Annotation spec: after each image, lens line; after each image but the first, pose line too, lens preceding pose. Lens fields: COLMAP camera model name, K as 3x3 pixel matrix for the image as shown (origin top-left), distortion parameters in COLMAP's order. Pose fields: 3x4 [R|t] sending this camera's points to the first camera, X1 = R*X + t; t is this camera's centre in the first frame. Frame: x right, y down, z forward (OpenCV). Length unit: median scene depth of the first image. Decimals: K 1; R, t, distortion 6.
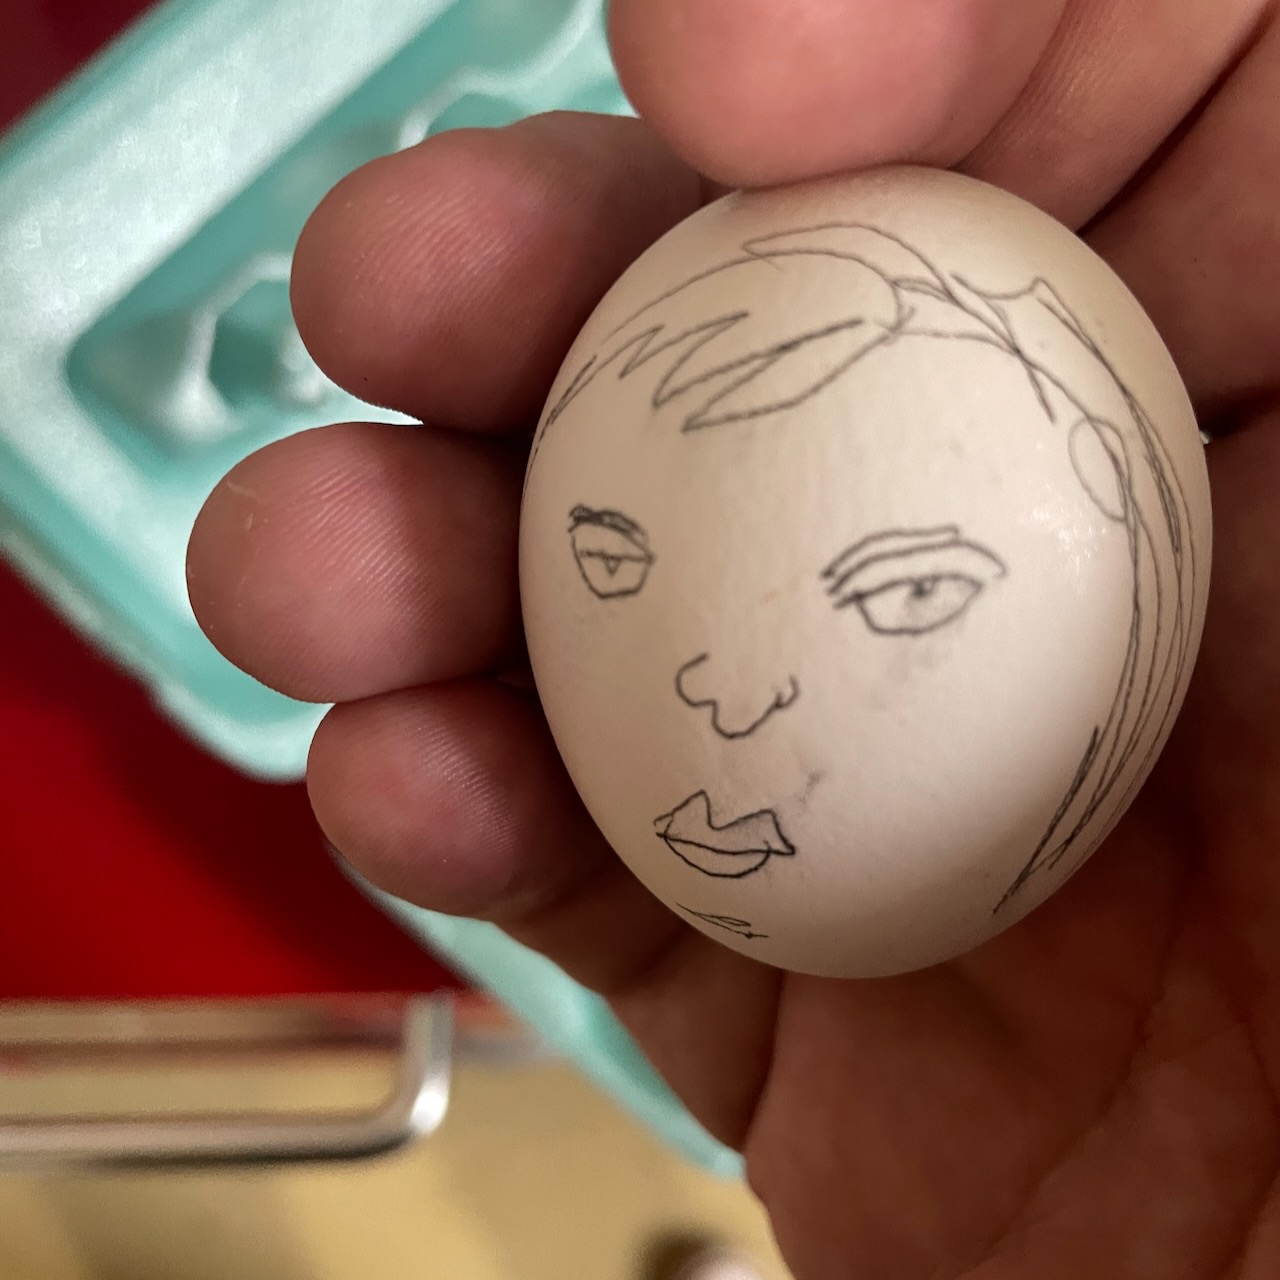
lens RADIAL K [[1222.2, 0, 640.0], [0, 1222.2, 640.0], [0, 0, 1]] dist [0.061858, -0.221676]
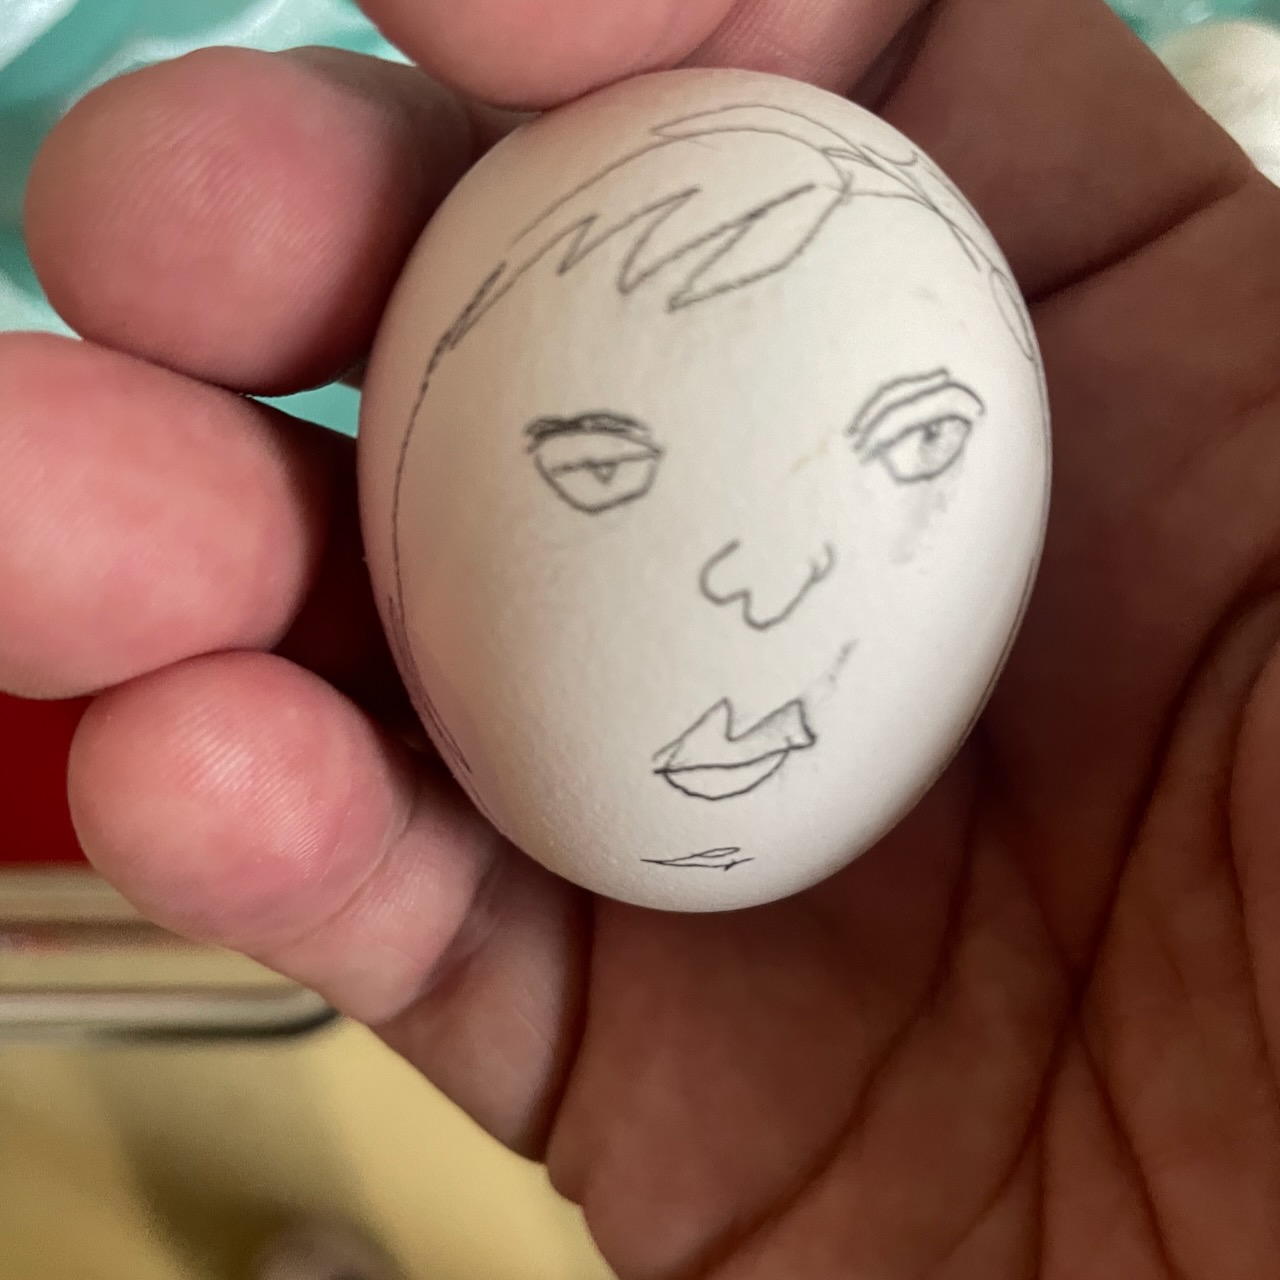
lens RADIAL K [[1222.2, 0, 640.0], [0, 1222.2, 640.0], [0, 0, 1]] dist [0.061858, -0.221676]
pose [[0.874157, -0.195316, 0.444635, -0.451860], [0.223782, 0.974567, -0.011859, 0.081605], [-0.431011, 0.109868, 0.895633, 0.192941]]
